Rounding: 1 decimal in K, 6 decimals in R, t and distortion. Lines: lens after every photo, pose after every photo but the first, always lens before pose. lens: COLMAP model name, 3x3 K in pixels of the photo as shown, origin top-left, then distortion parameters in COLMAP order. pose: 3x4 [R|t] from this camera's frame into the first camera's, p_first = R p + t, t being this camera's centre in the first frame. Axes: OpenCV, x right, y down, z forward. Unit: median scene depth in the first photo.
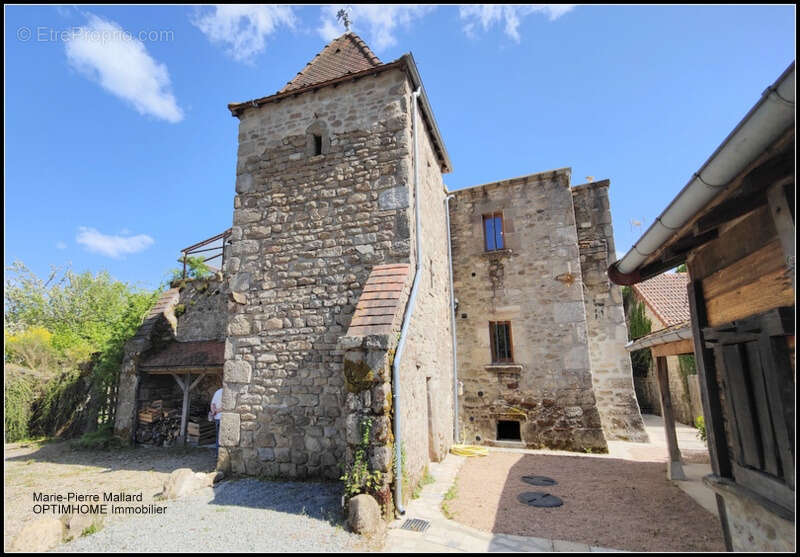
lens RADIAL K [[373.1, 0, 372.3], [0, 373.1, 303.1], [0, 0, 1]] dist [0.004601, -0.004794]
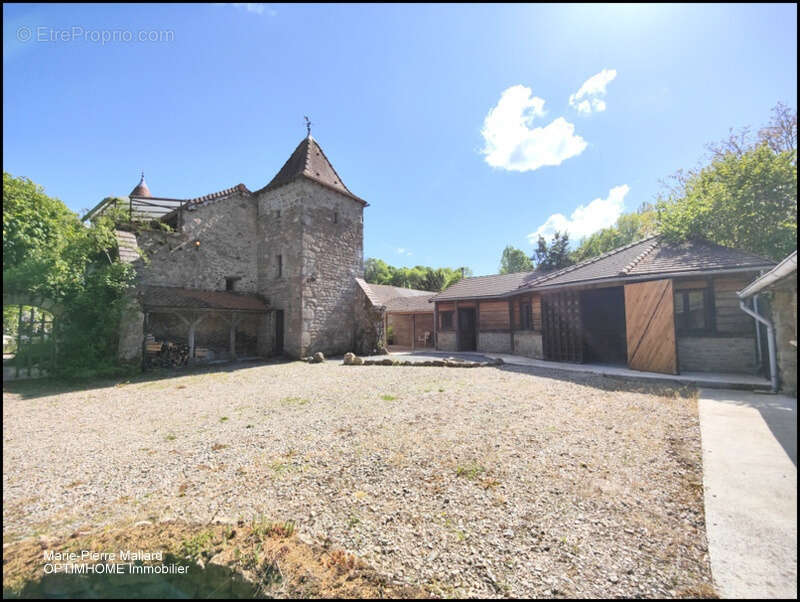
lens RADIAL K [[345.8, 0, 400.9], [0, 345.8, 301.1], [0, 0, 1]] dist [0.014823, -0.011611]
pose [[0.282942, 0.078495, 0.955920, -2.079542], [-0.177184, 0.983770, -0.028337, 0.071349], [-0.942629, -0.161356, 0.292258, -0.076943]]
